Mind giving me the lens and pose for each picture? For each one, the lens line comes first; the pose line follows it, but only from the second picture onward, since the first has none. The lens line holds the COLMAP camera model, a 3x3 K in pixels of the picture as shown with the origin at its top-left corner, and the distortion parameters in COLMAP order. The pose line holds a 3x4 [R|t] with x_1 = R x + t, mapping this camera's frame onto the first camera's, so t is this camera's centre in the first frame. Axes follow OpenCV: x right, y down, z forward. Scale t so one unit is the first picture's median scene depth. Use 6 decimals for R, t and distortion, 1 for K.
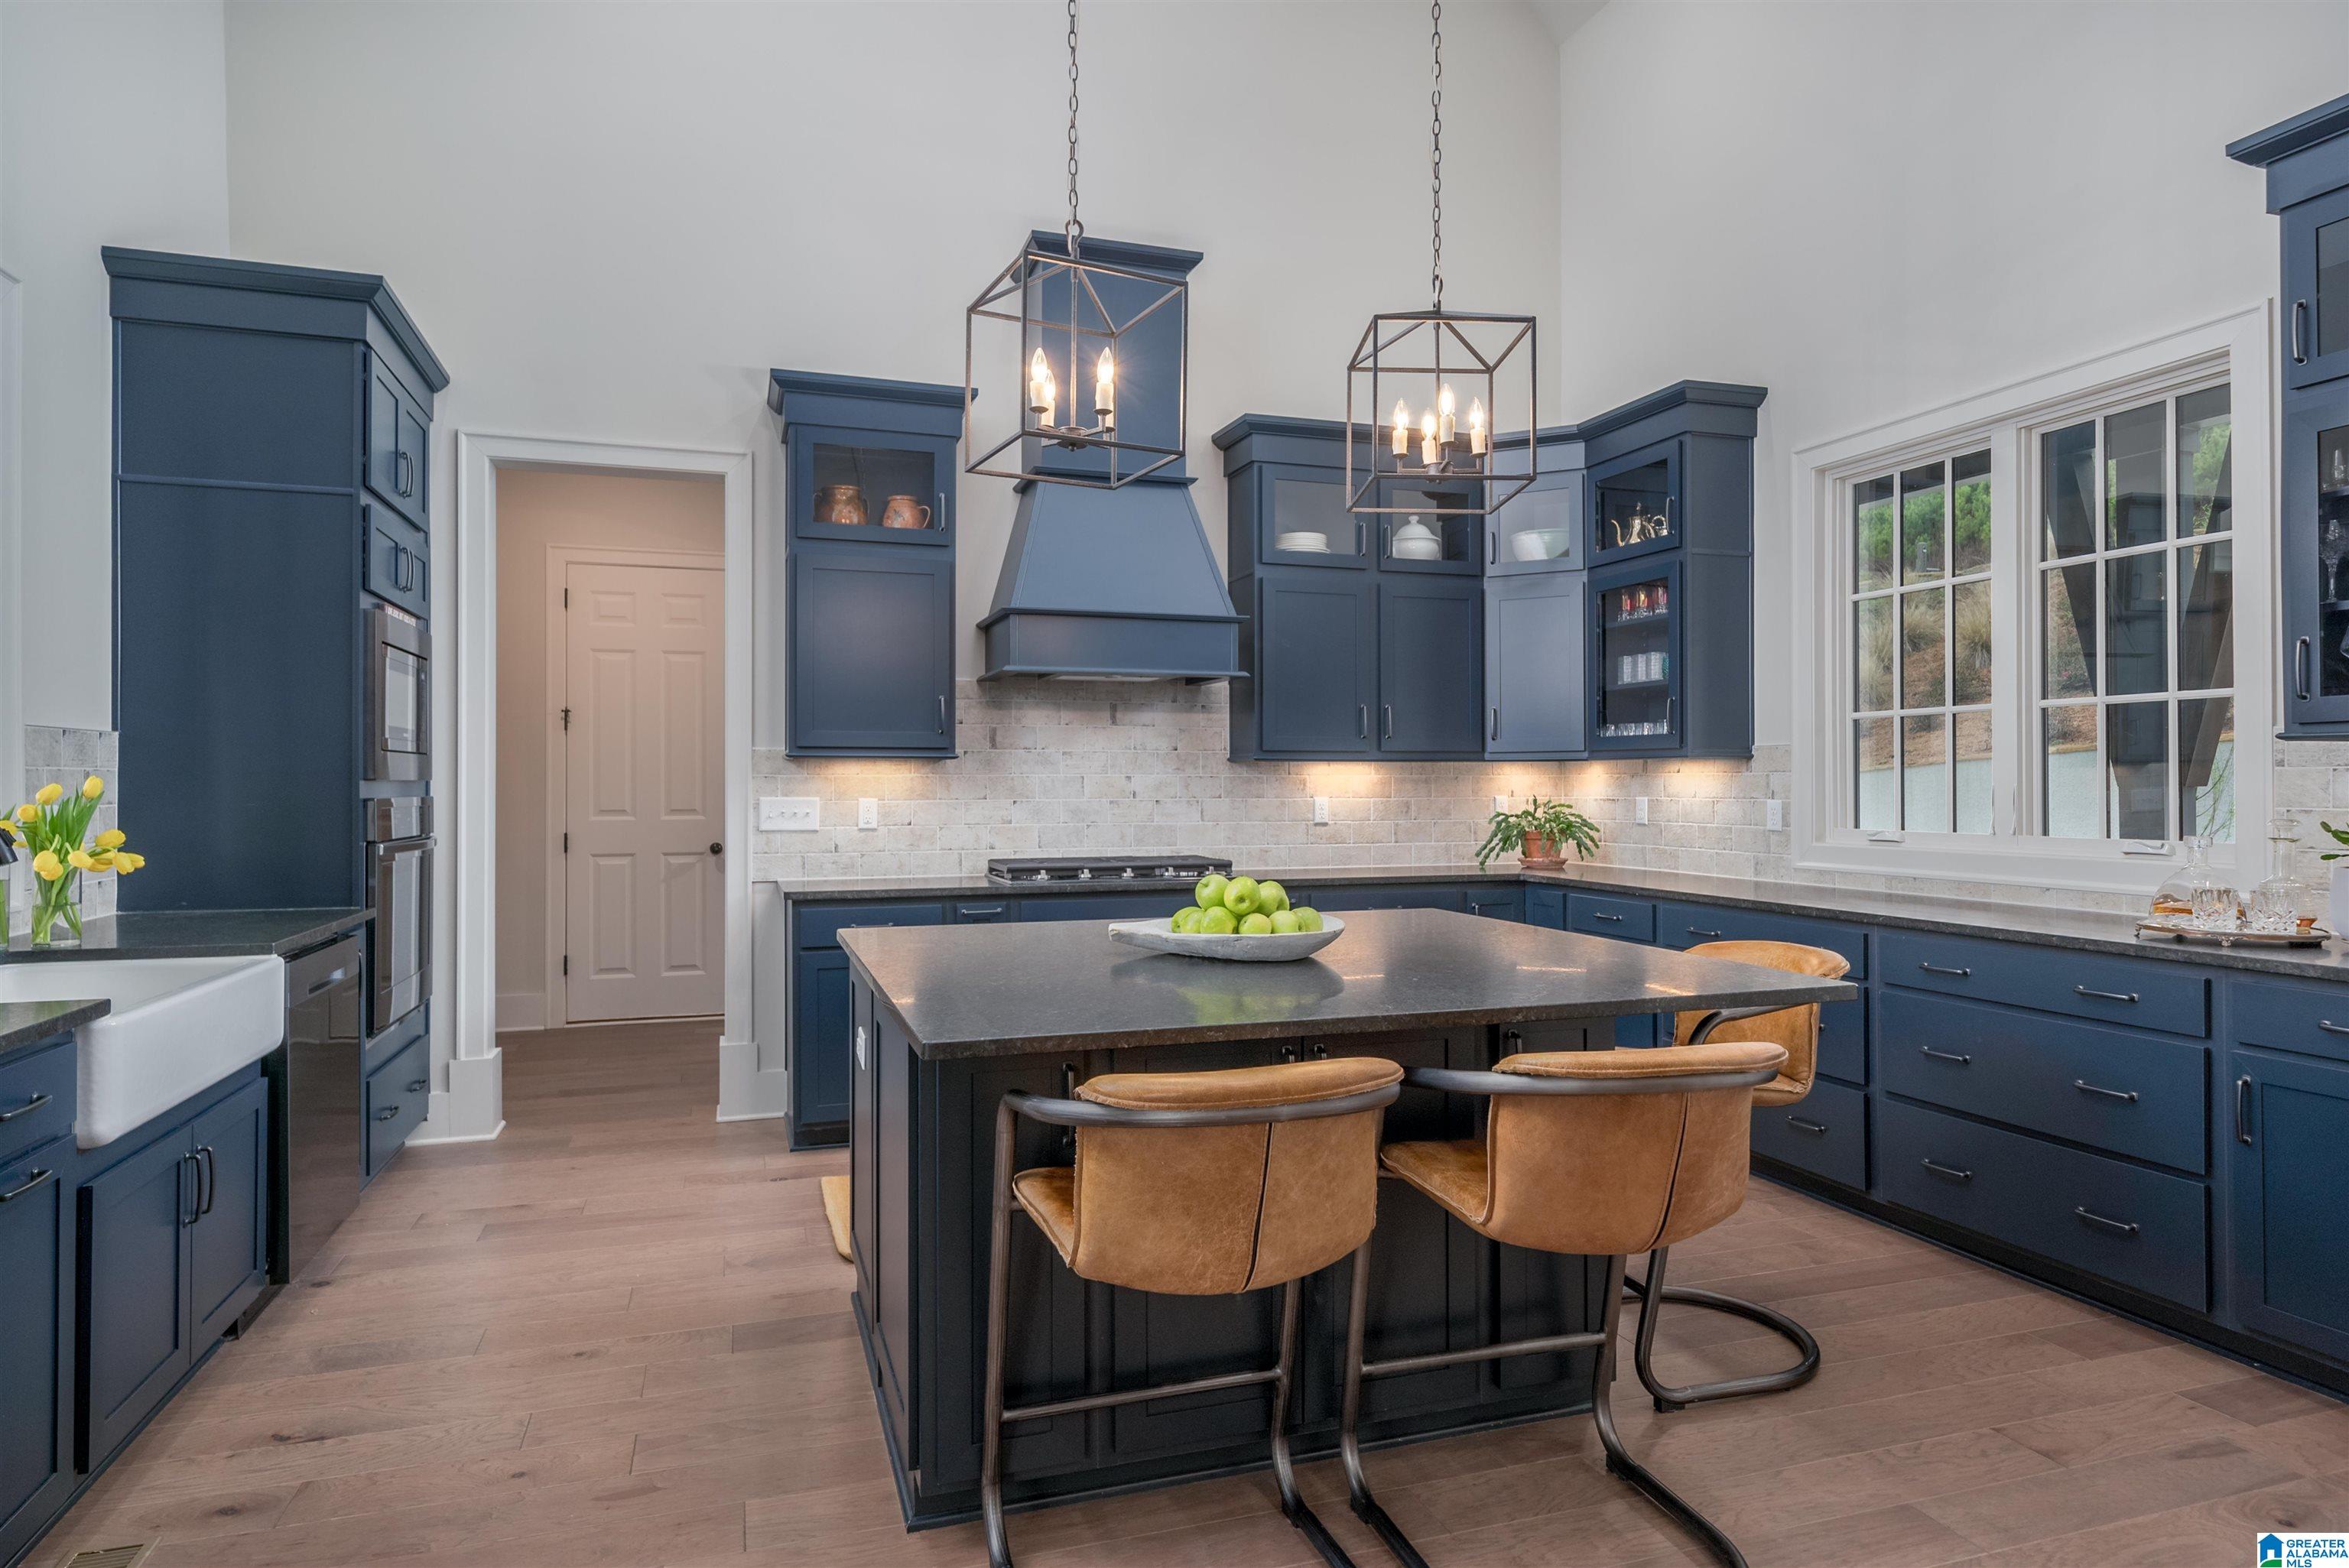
lens RADIAL K [[1318.6, 0, 1160.4], [0, 1318.6, 768.6], [0, 0, 1]] dist [0.002419, 0.002736]
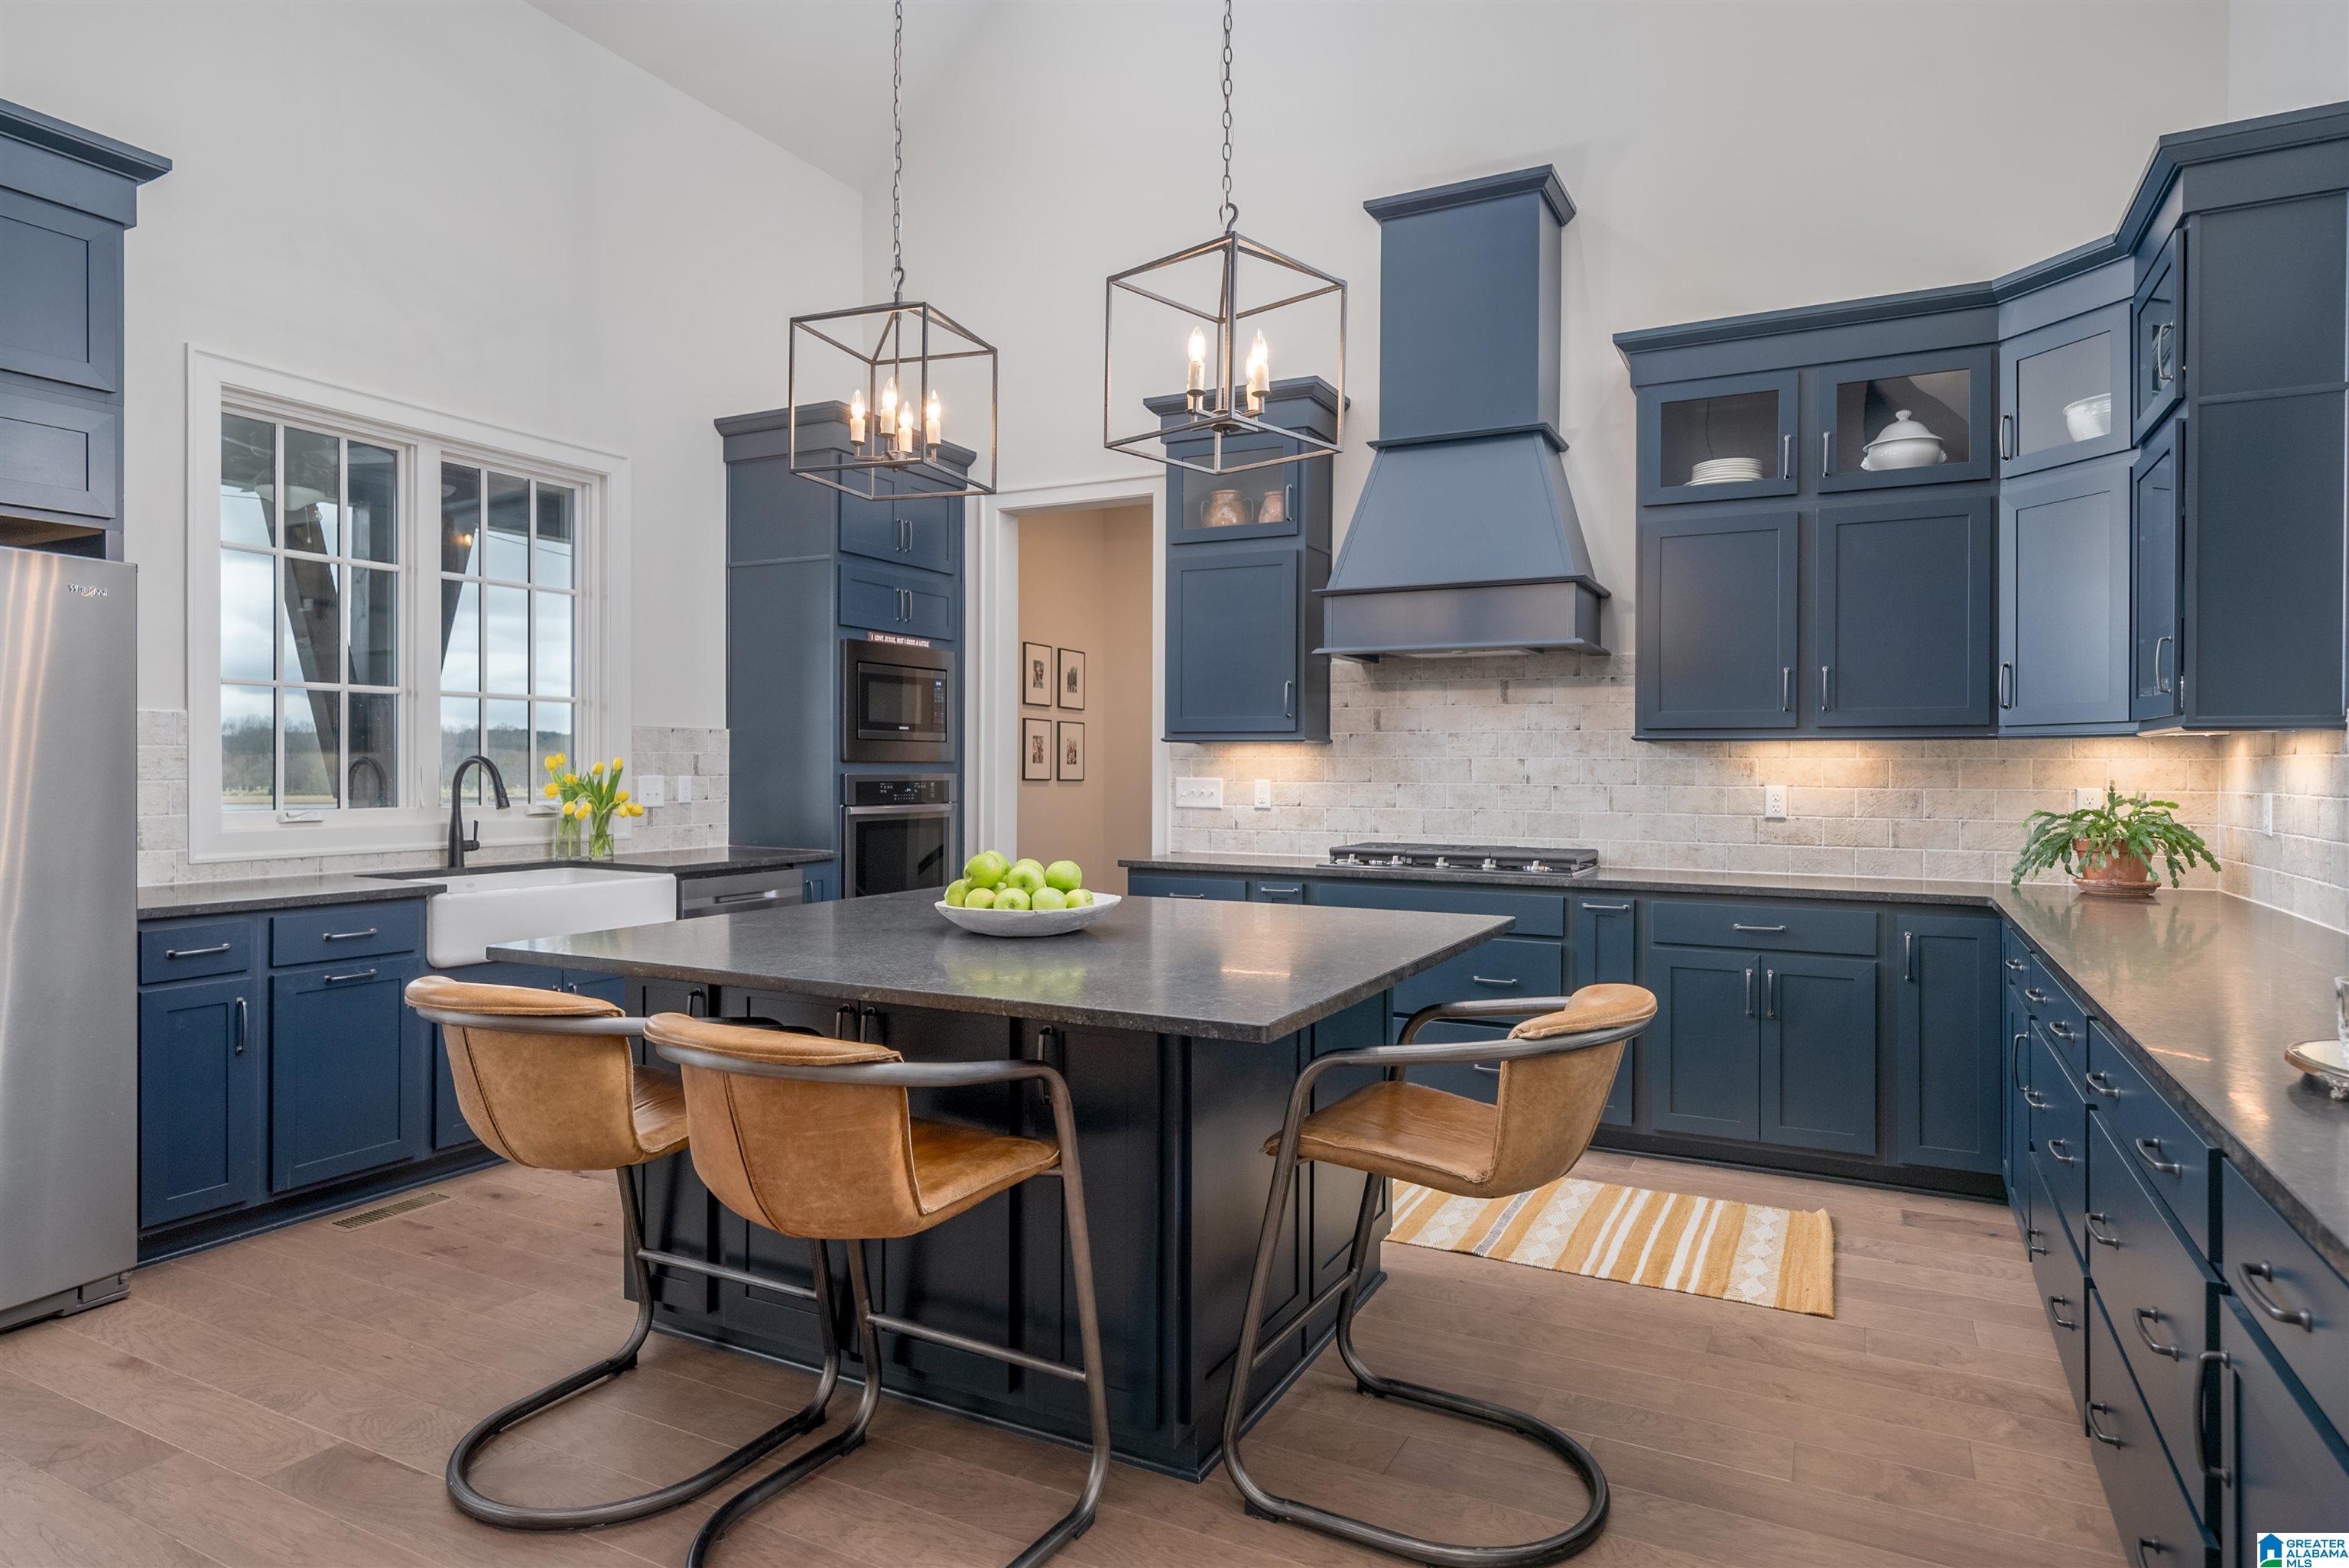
lens RADIAL K [[1329.5, 0, 1156.9], [0, 1329.5, 775.5], [0, 0, 1]] dist [-0.000034, 0.000036]
pose [[0.698888, 0.010579, -0.715153, 0.467504], [0.004332, 0.999810, 0.019024, -0.001371], [0.715218, -0.016394, 0.698709, 0.183162]]
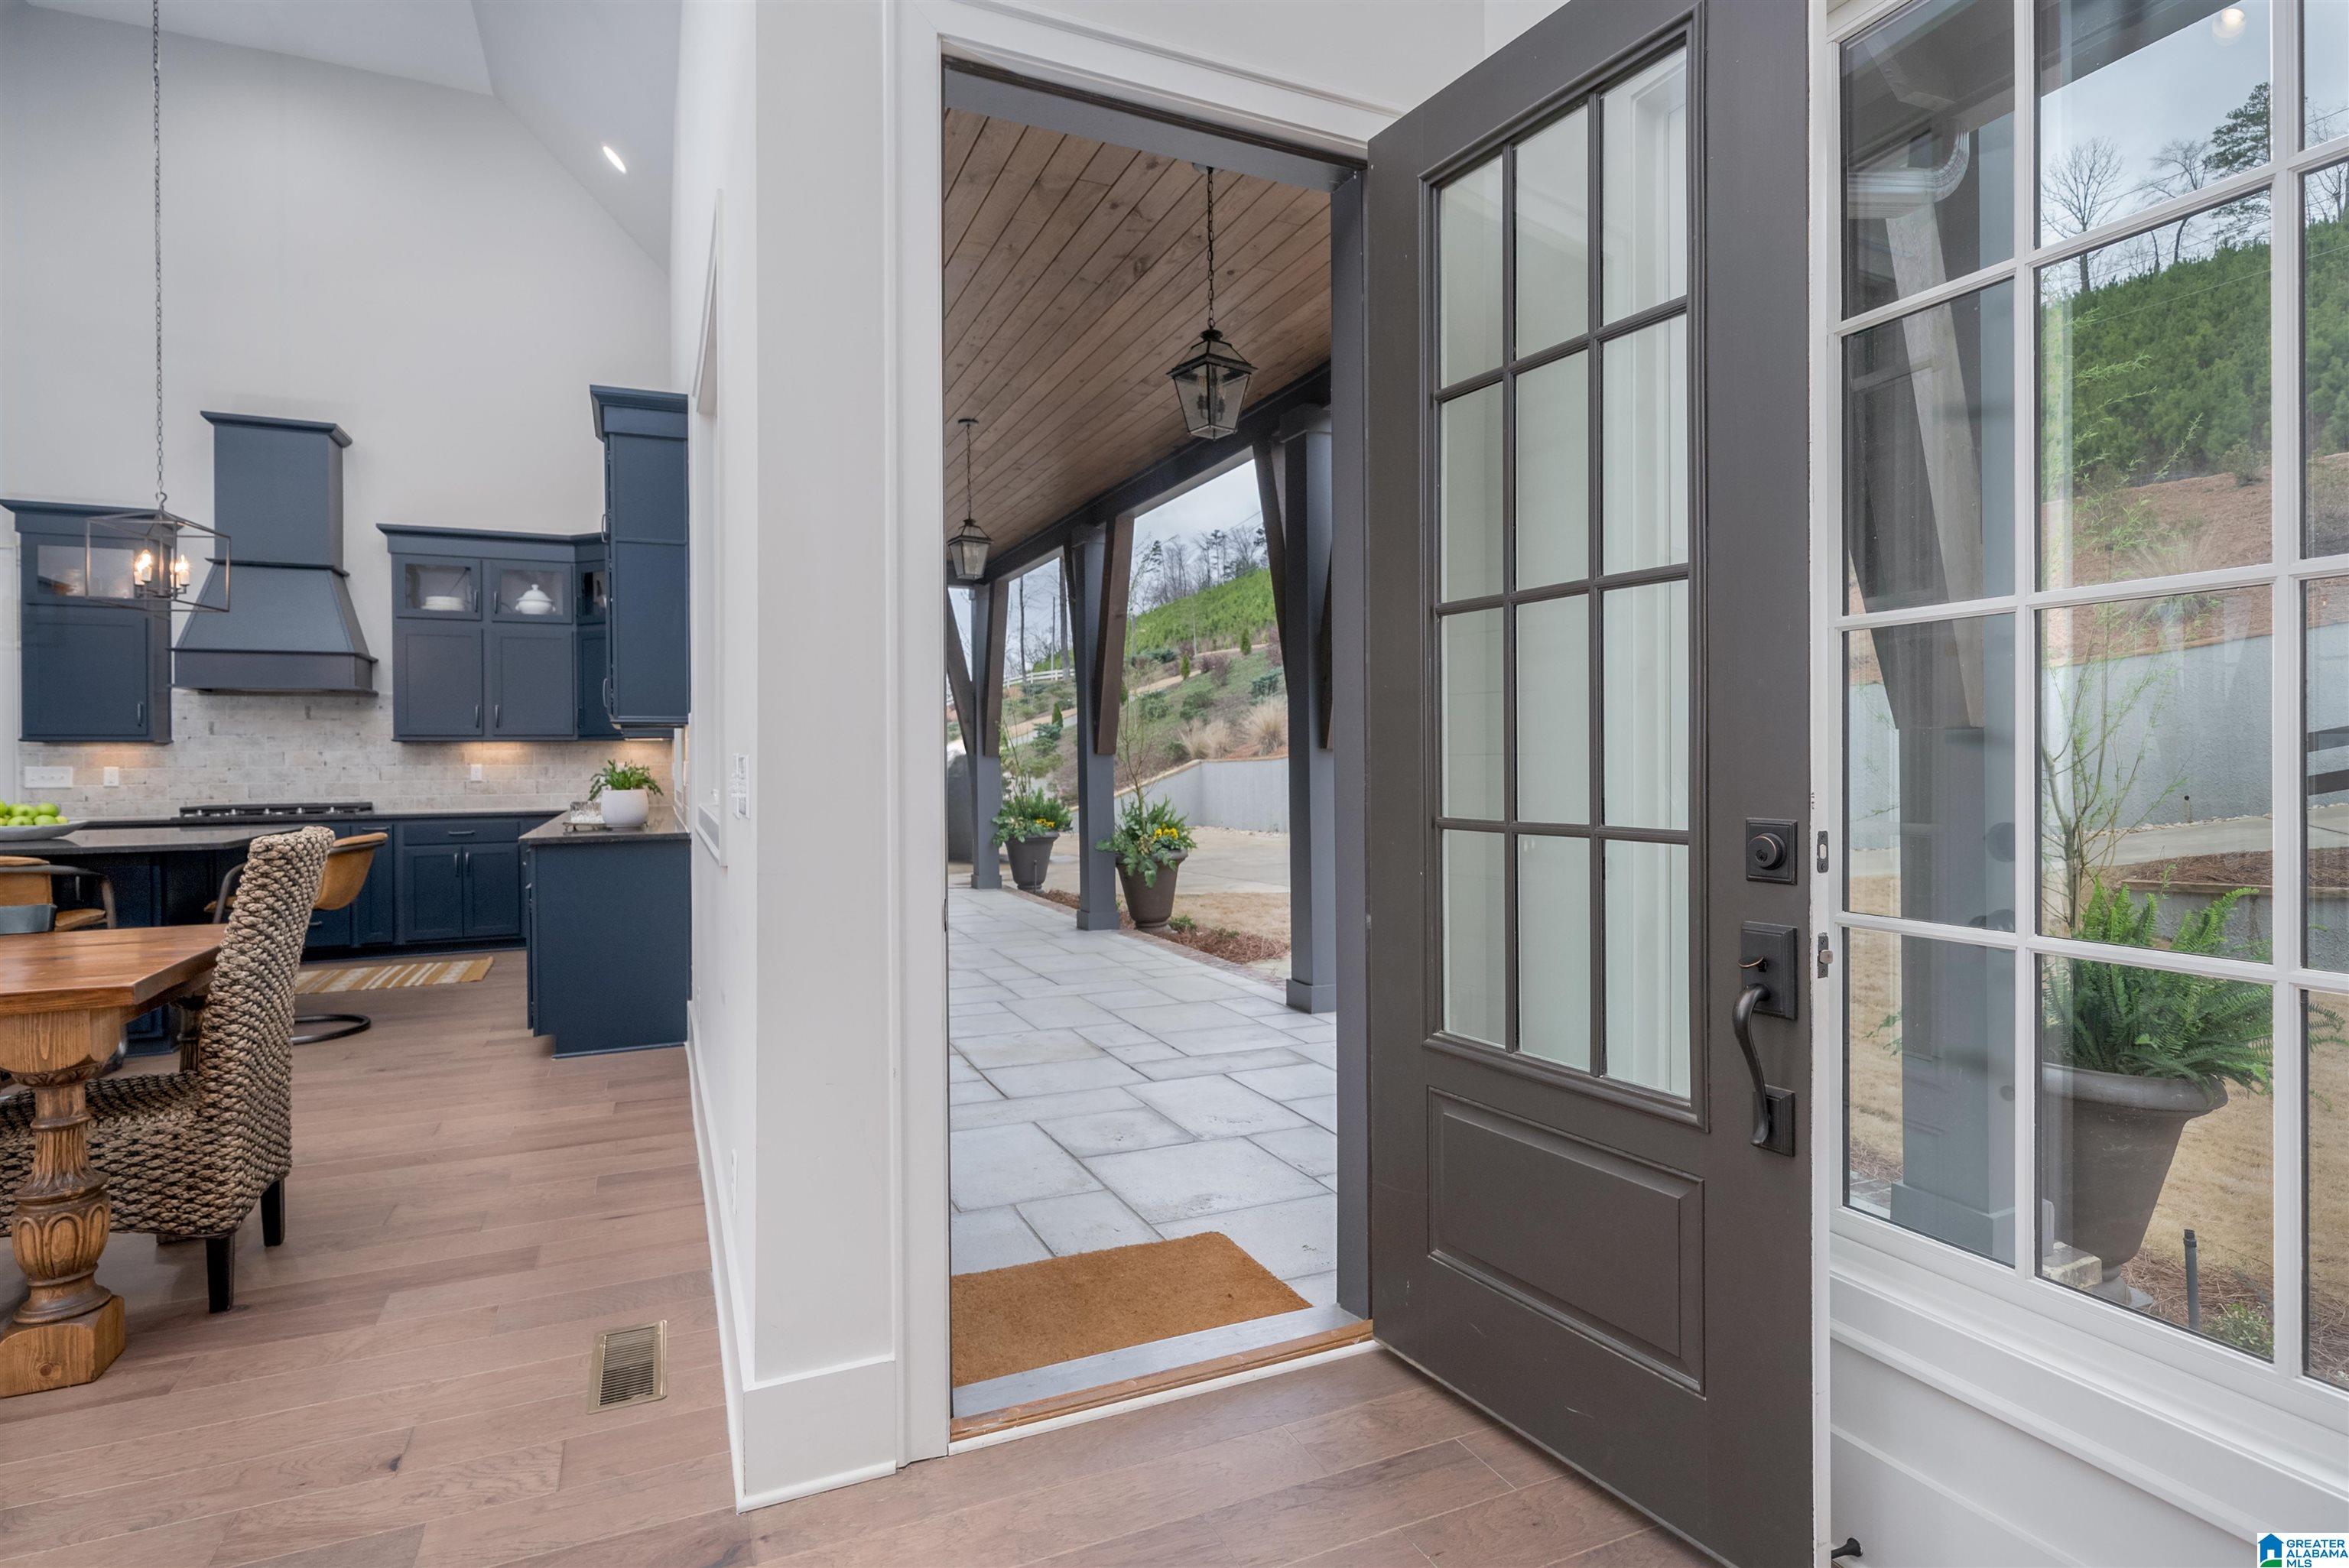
lens RADIAL K [[1166.6, 0, 1166.1], [0, 1166.6, 760.9], [0, 0, 1]] dist [0.001971, 0.000008]
pose [[0.994717, -0.005813, 0.102486, 0.851315], [0.004174, 0.999860, 0.016196, -0.001676], [-0.102566, -0.015682, 0.994603, -0.491625]]
